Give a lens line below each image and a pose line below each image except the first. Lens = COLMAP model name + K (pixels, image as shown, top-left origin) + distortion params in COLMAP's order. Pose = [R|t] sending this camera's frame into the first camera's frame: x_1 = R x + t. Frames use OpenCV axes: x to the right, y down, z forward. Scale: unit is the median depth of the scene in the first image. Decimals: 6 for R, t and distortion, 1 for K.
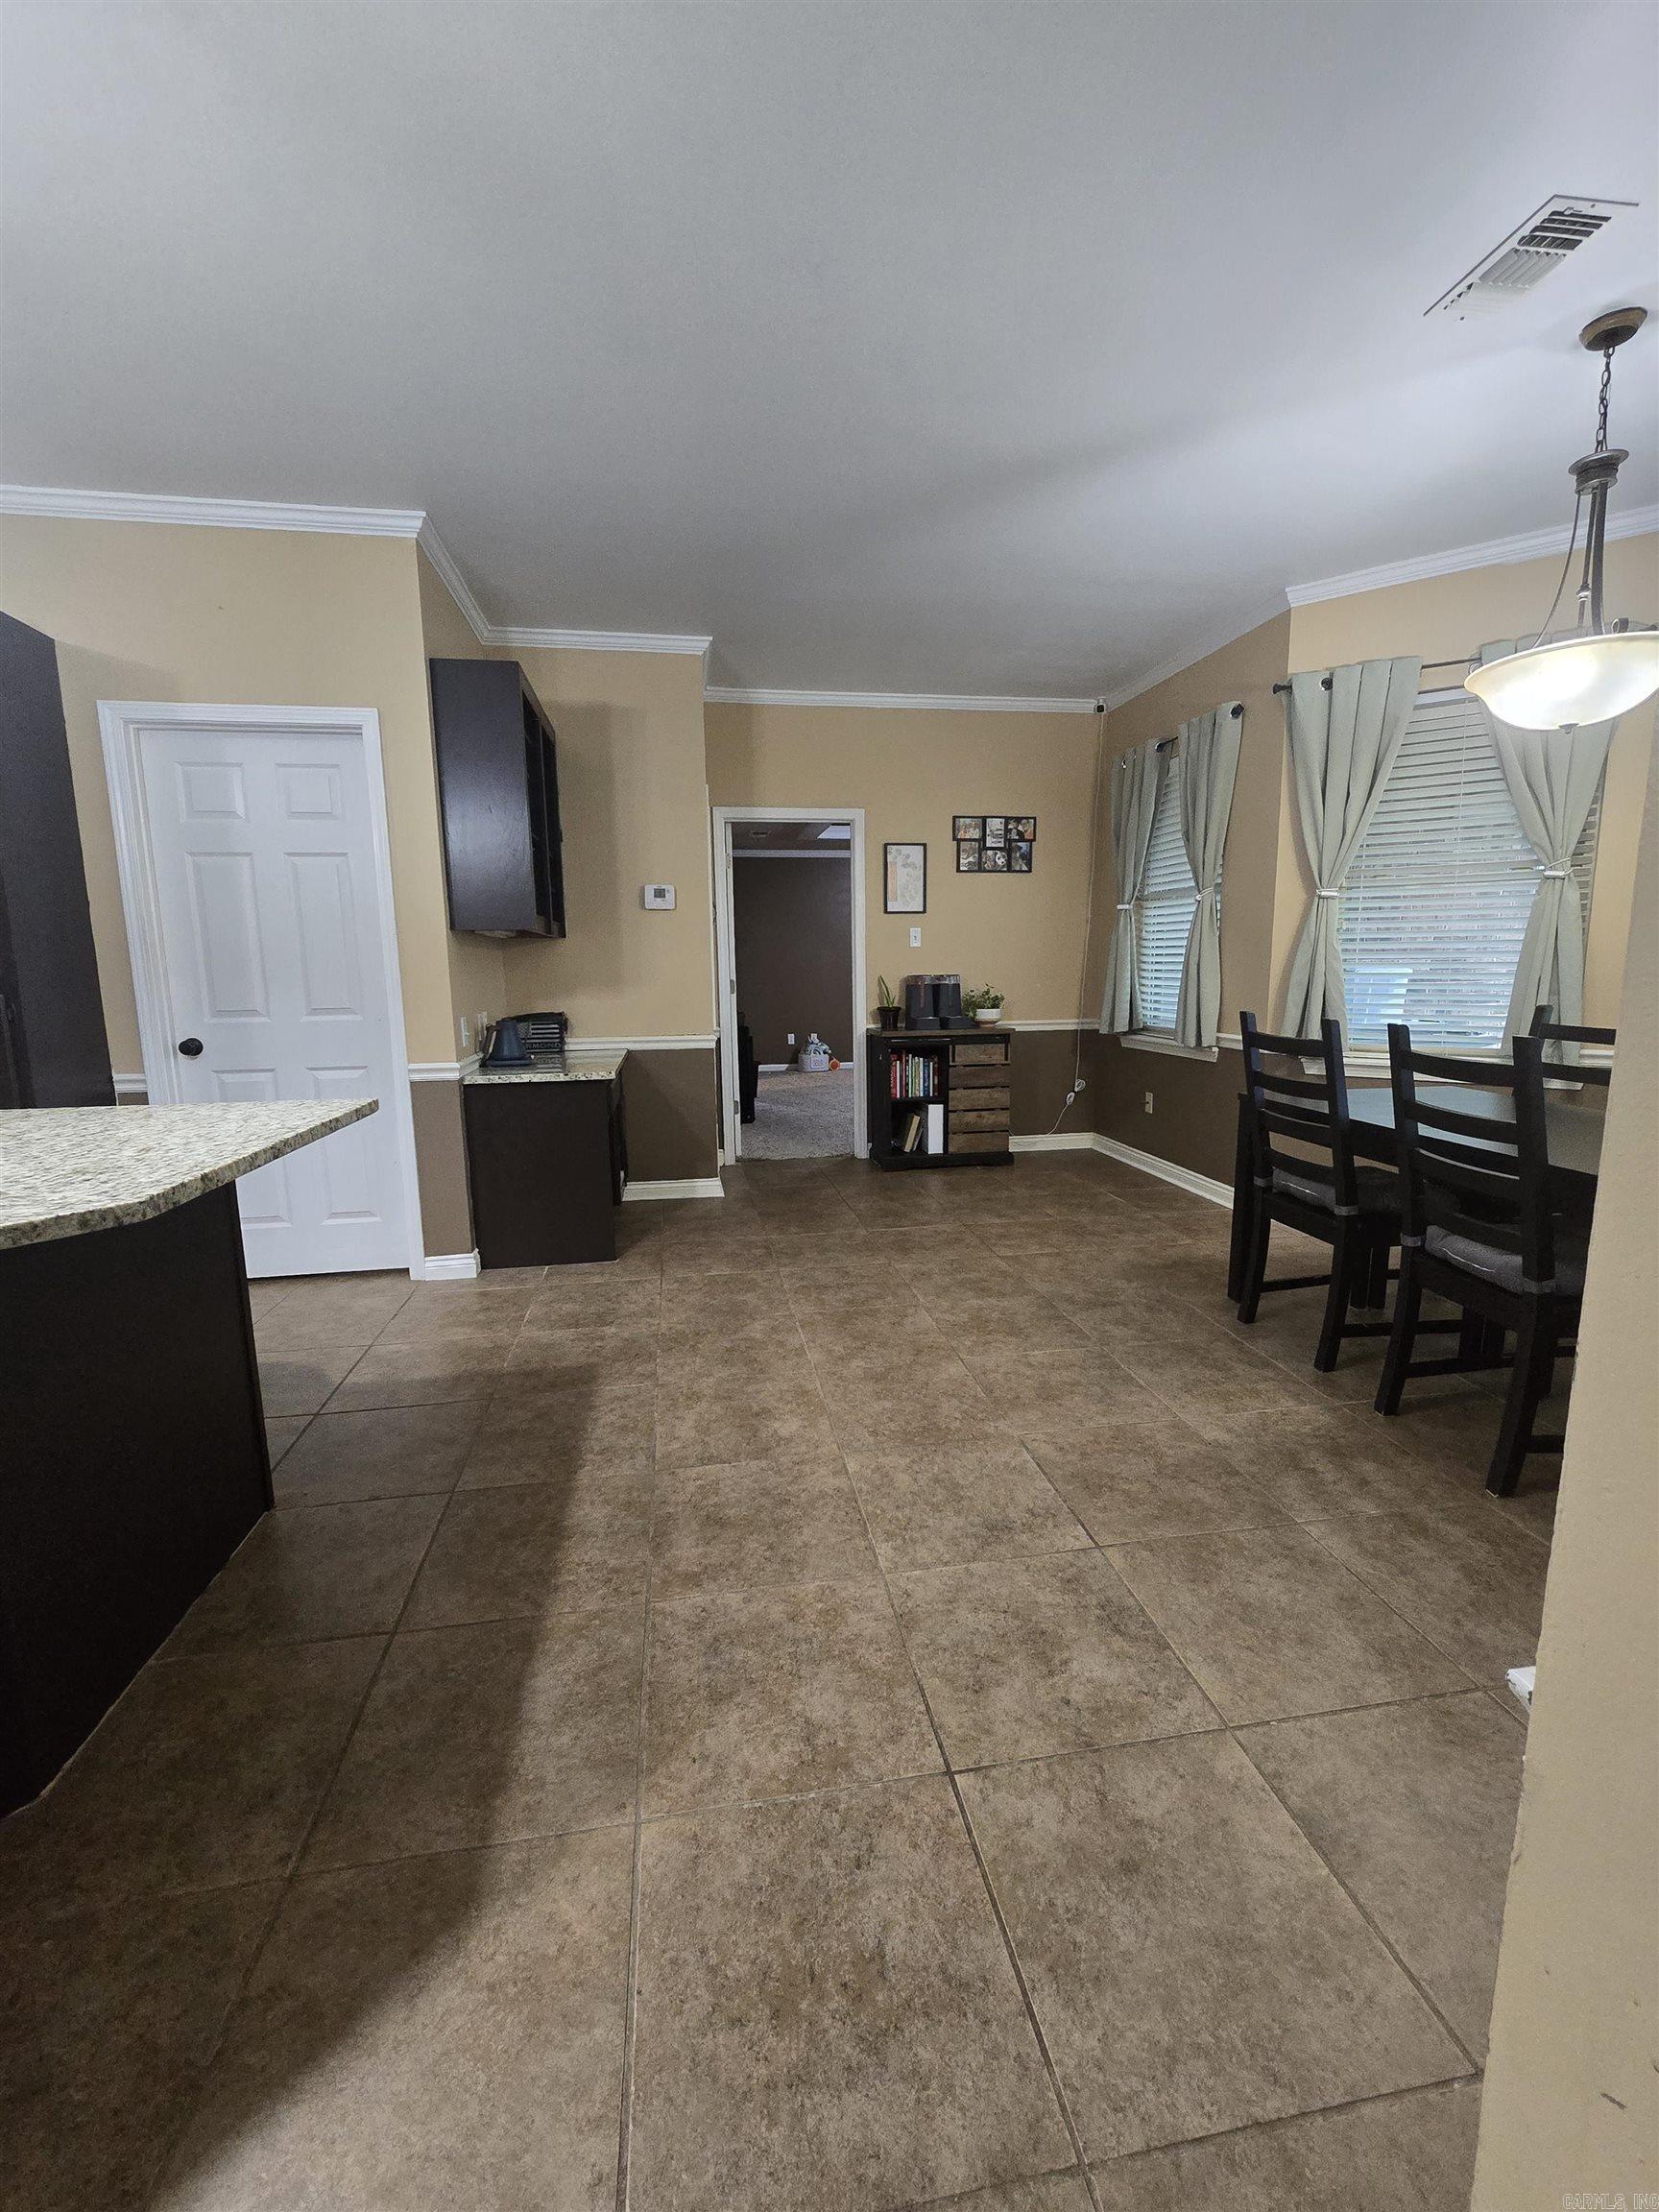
lens RADIAL K [[902.6, 0, 829.3], [0, 902.6, 1103.3], [0, 0, 1]] dist [0.005952, 0.000068]
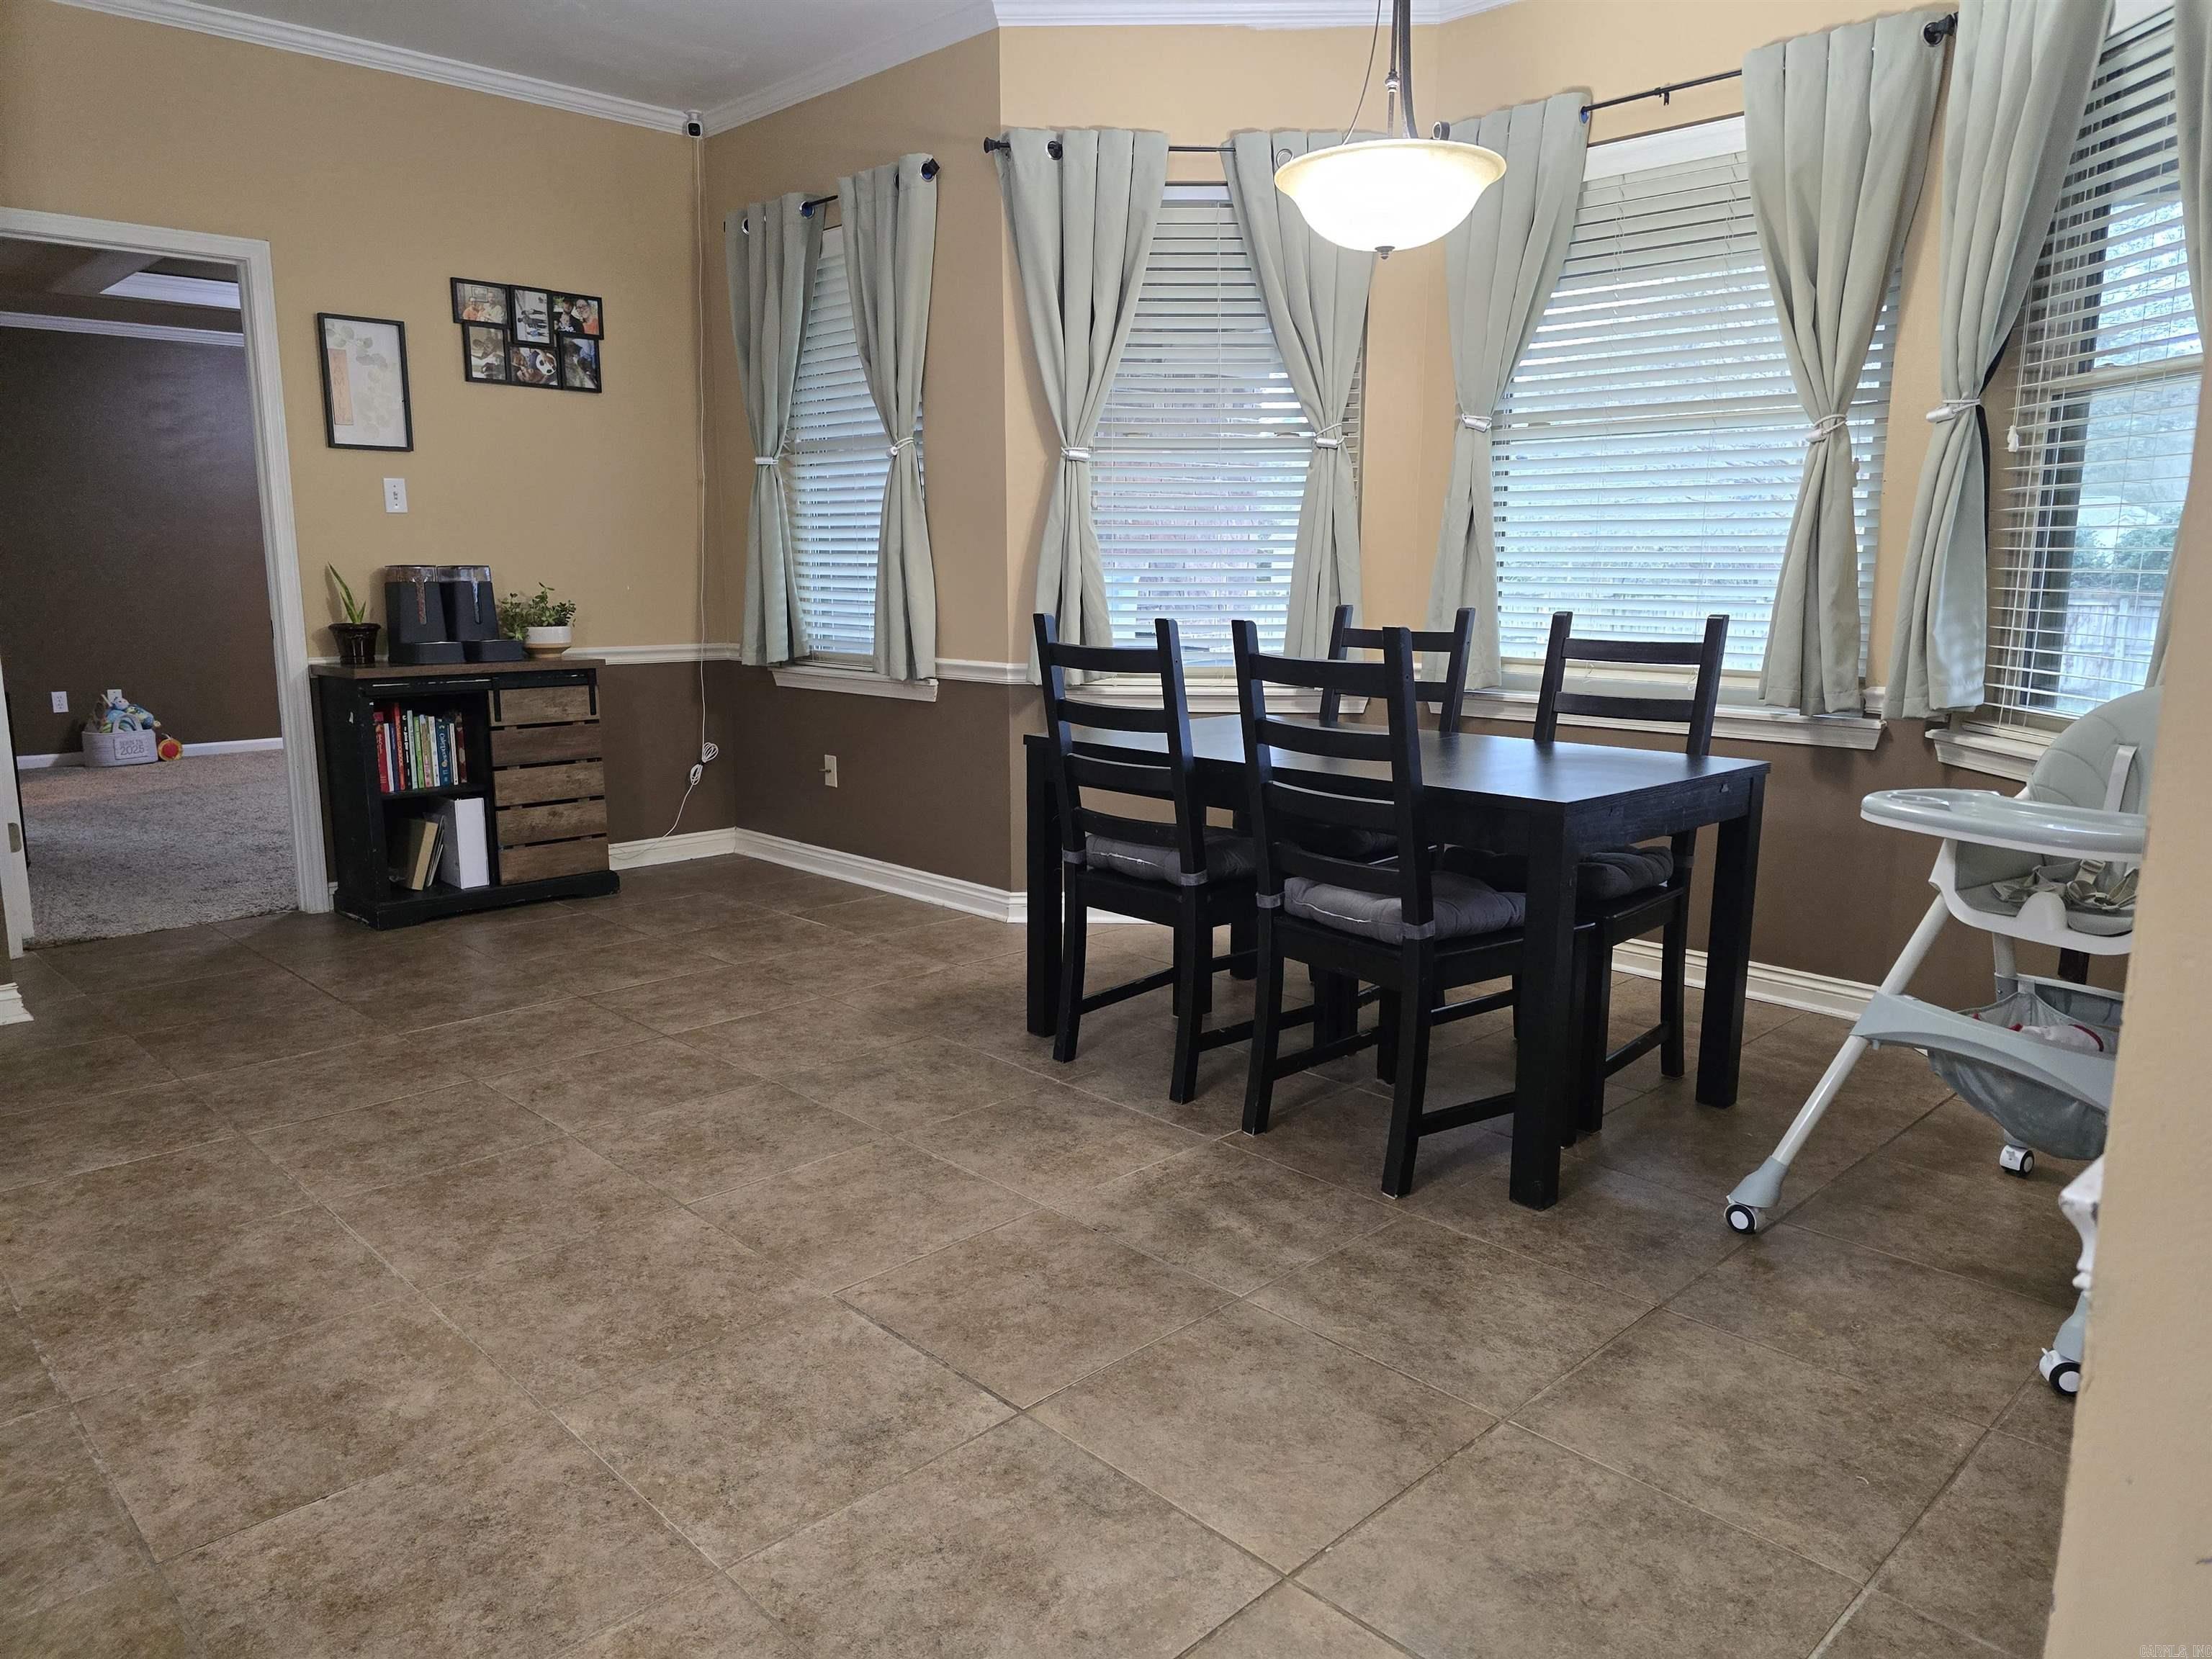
lens RADIAL K [[1470.7, 0, 1098.8], [0, 1470.7, 814.0], [0, 0, 1]] dist [0.066377, -0.043405]
pose [[0.826909, -0.080890, 0.556488, -0.124301], [0.074573, 0.996634, 0.034057, 0.014262], [-0.557369, 0.013337, 0.830158, 0.038342]]
